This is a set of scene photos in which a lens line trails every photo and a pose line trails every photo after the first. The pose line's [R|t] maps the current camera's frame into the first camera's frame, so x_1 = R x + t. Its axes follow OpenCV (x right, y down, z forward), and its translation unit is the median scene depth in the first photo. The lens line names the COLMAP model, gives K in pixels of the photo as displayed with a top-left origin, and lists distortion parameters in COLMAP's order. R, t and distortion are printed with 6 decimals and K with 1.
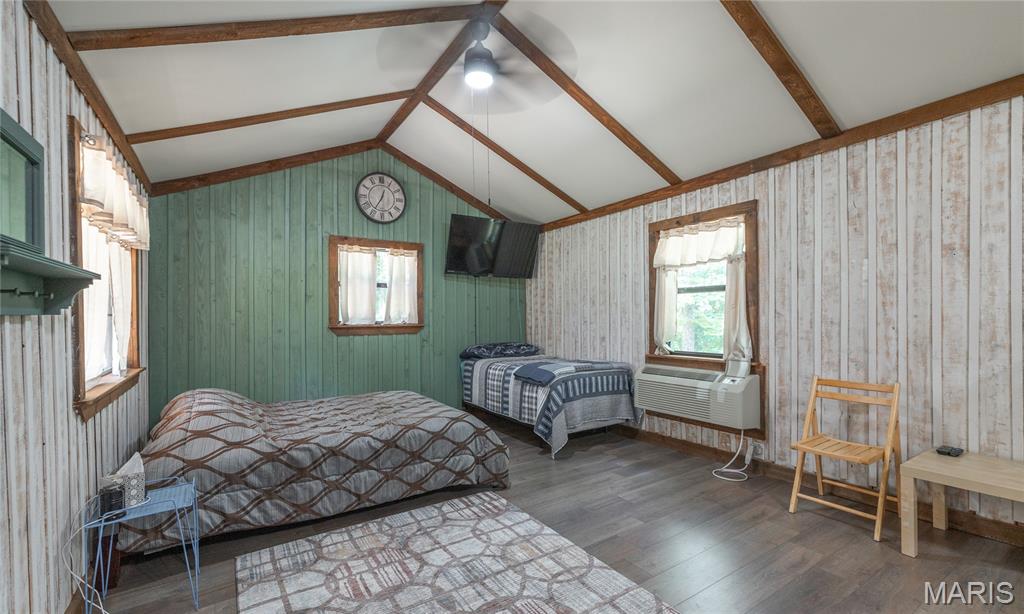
lens RADIAL K [[441.9, 0, 512.9], [0, 441.9, 317.6], [0, 0, 1]] dist [-0.002462, 0.000191]
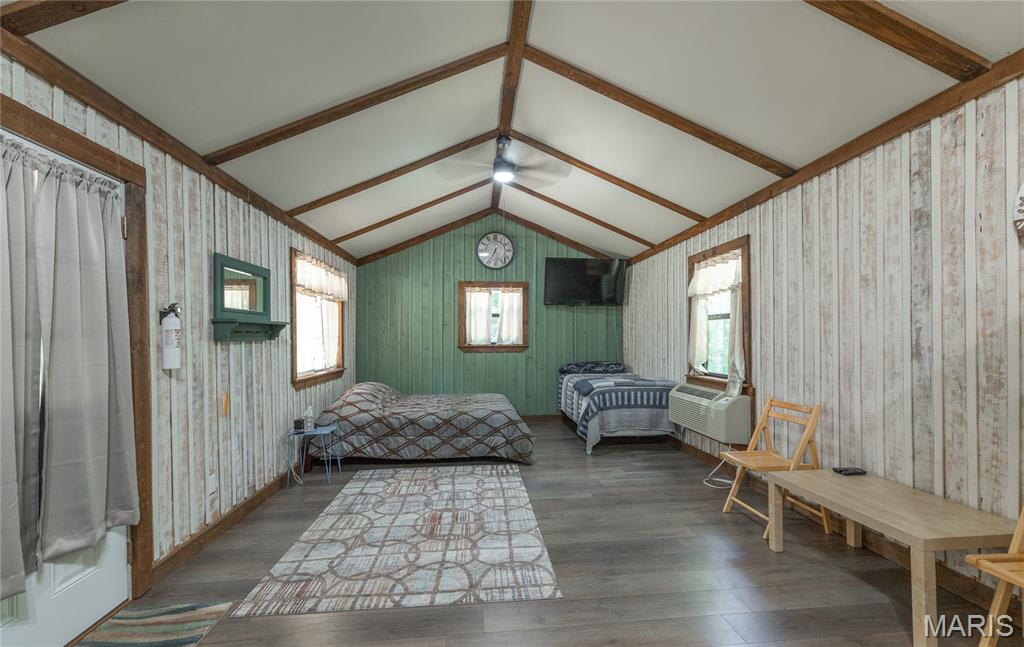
lens RADIAL K [[439.8, 0, 514.0], [0, 439.8, 333.7], [0, 0, 1]] dist [0.001937, 0.000189]
pose [[0.885985, -0.000422, -0.463714, 0.555919], [-0.002847, 0.999976, -0.006351, -0.014538], [0.463705, 0.006948, 0.885962, -0.231917]]
